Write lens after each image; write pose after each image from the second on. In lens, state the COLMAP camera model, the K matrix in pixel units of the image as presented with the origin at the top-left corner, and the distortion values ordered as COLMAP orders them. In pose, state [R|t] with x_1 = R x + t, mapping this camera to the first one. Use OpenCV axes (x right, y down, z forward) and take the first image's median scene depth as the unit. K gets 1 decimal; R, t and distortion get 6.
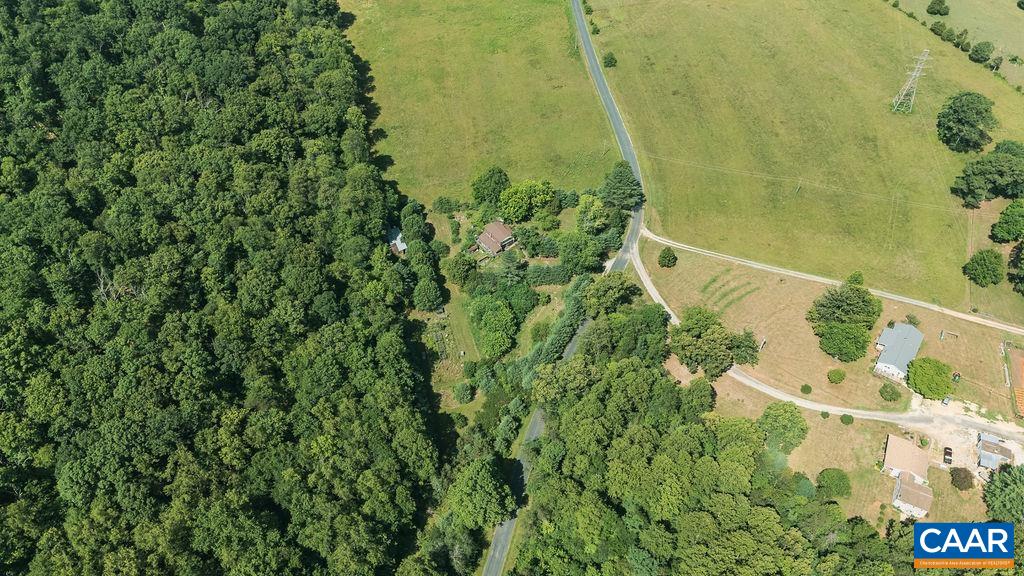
lens RADIAL K [[761.1, 0, 512.0], [0, 761.1, 288.0], [0, 0, 1]] dist [0.063183, -0.032713]
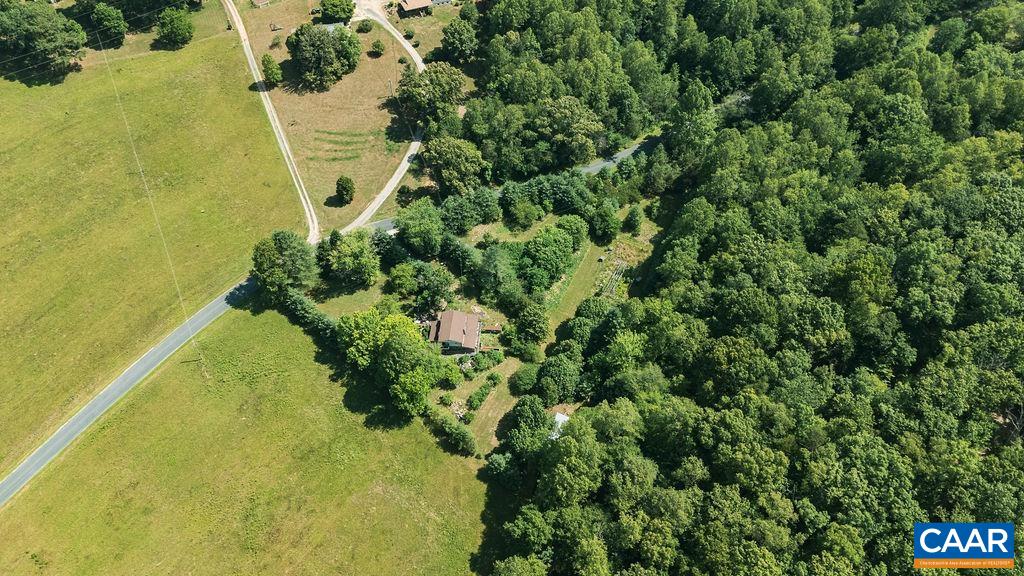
lens RADIAL K [[761.1, 0, 512.0], [0, 761.1, 288.0], [0, 0, 1]] dist [0.063183, -0.032713]
pose [[-0.754231, -0.501772, 0.423509, -0.365067], [0.492059, -0.004864, 0.870548, -0.709546], [-0.434757, 0.864986, 0.250570, 0.812640]]
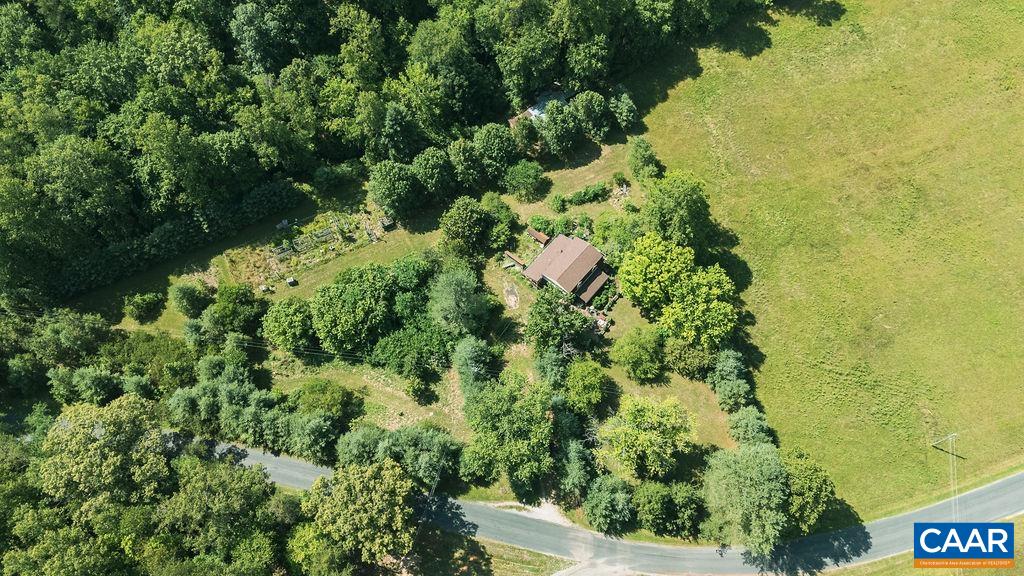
lens RADIAL K [[761.1, 0, 512.0], [0, 761.1, 288.0], [0, 0, 1]] dist [0.063183, -0.032713]
pose [[0.214519, 0.881639, -0.420351, 0.203162], [-0.714430, 0.435100, 0.547976, -0.323037], [0.666012, 0.182759, 0.723206, 0.666941]]
